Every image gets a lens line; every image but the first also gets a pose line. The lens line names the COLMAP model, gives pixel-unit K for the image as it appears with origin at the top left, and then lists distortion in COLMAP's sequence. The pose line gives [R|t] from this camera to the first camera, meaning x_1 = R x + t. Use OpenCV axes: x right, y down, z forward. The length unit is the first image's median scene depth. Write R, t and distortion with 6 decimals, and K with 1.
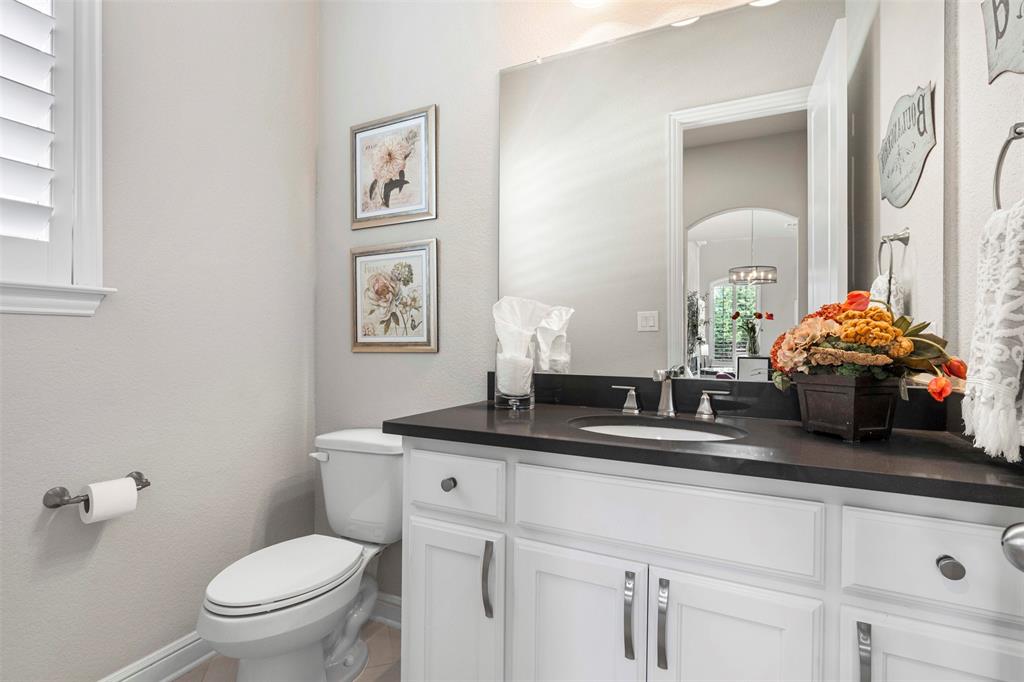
lens RADIAL K [[491.3, 0, 511.9], [0, 491.3, 340.6], [0, 0, 1]] dist [0.003673, -0.000140]
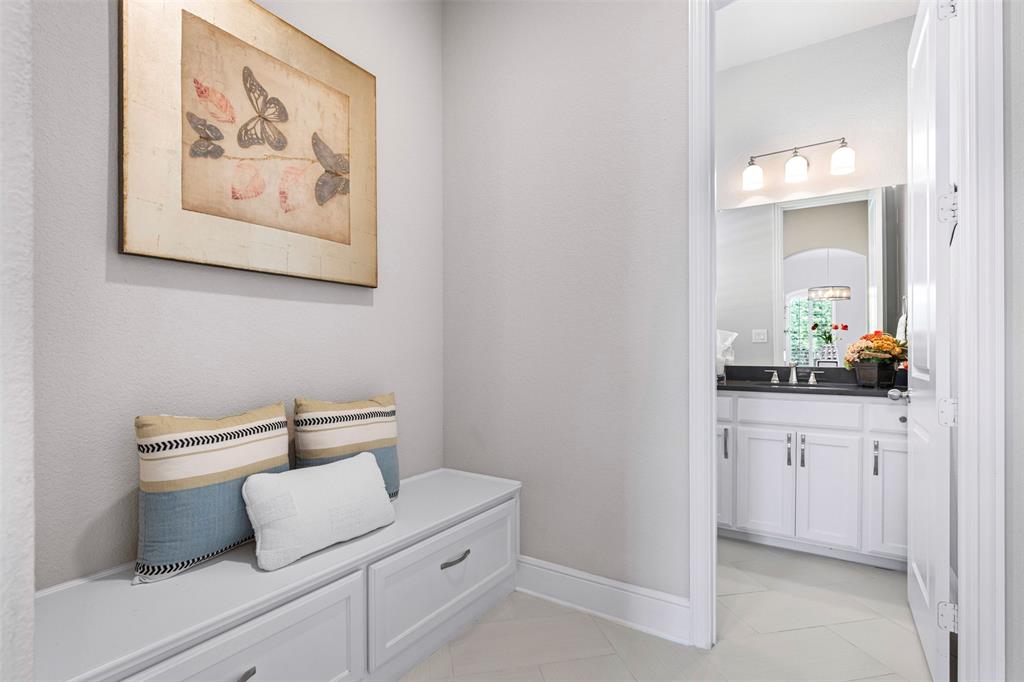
lens RADIAL K [[491.3, 0, 514.0], [0, 491.3, 343.3], [0, 0, 1]] dist [0.003673, -0.000140]
pose [[0.993839, -0.007683, -0.110571, -0.853392], [0.006568, 0.999924, -0.010445, -0.013615], [0.110643, 0.009654, 0.993813, -1.658820]]
